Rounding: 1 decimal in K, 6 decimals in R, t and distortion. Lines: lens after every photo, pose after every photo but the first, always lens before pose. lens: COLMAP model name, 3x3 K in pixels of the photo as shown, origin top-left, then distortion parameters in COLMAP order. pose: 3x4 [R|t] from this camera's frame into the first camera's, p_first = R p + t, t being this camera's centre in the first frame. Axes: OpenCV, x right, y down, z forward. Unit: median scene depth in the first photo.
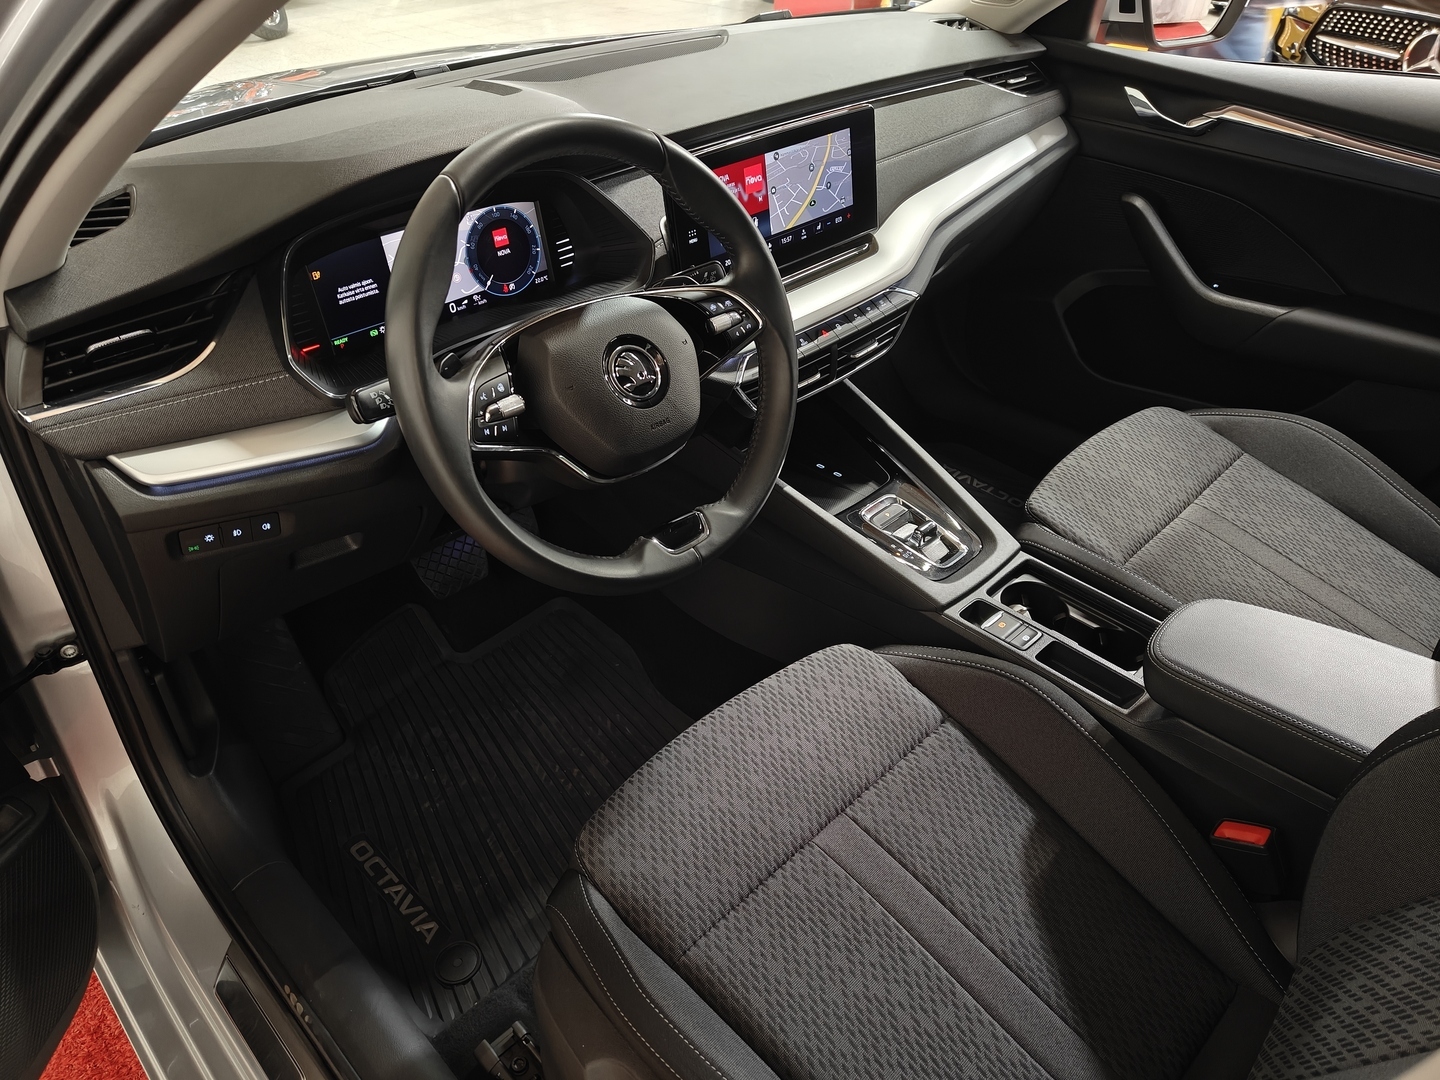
lens RADIAL K [[1017.3, 0, 721.7], [0, 1017.3, 544.4], [0, 0, 1]] dist [0.004937, -0.004224]
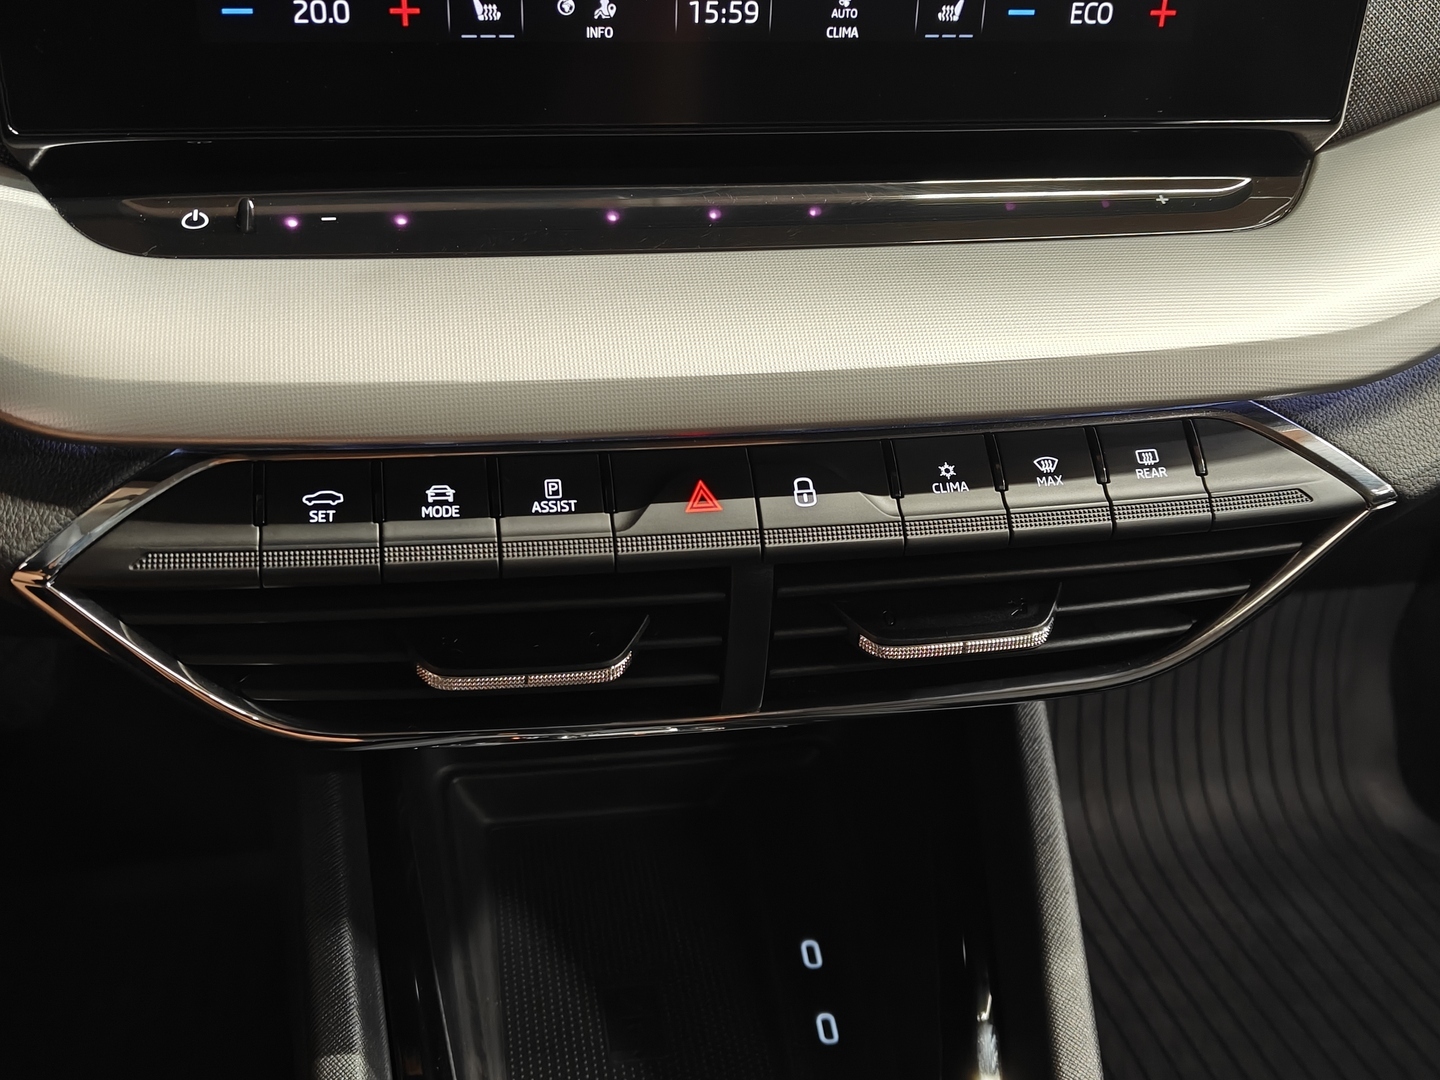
lens RADIAL K [[1566.8, 0, 719.3], [0, 1566.8, 556.4], [0, 0, 1]] dist [0.120903, -0.465671]
pose [[0.816213, 0.391849, -0.424559, 0.245848], [-0.396071, 0.914497, 0.082596, -0.227987], [0.420624, 0.100739, 0.901625, 0.733307]]
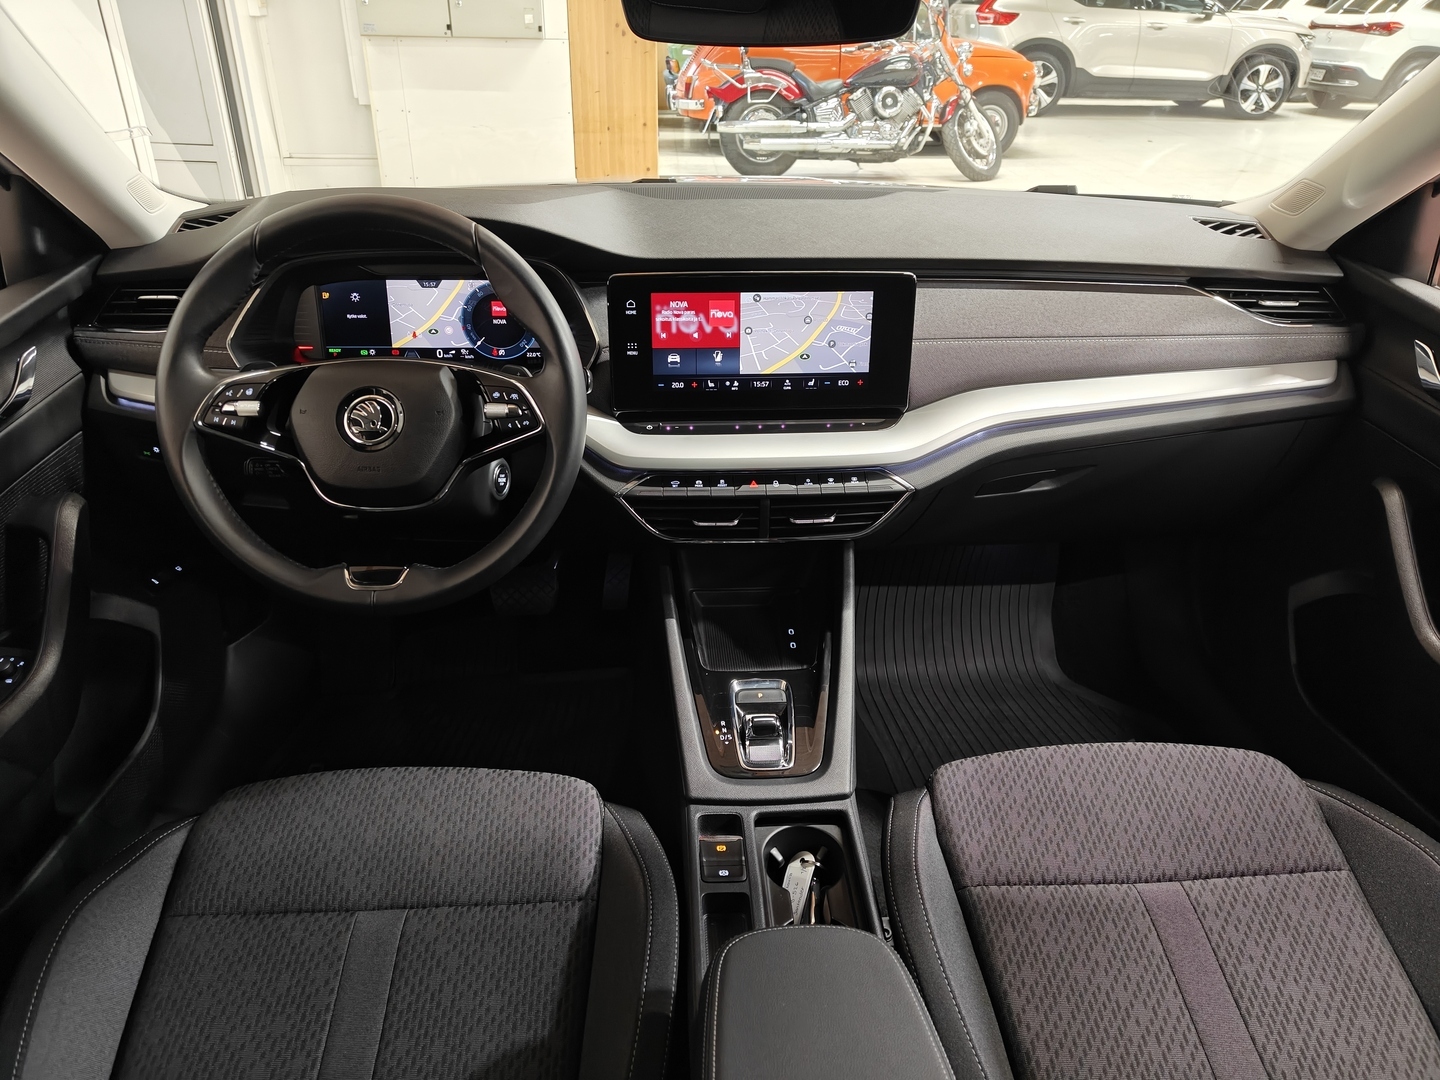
lens RADIAL K [[997.0, 0, 720.5], [0, 997.0, 550.9], [0, 0, 1]] dist [0.041136, -0.037579]
pose [[0.751803, 0.340861, -0.564453, 0.634502], [-0.409151, 0.912447, 0.006052, -0.146453], [0.517096, 0.226396, 0.825443, 0.235557]]
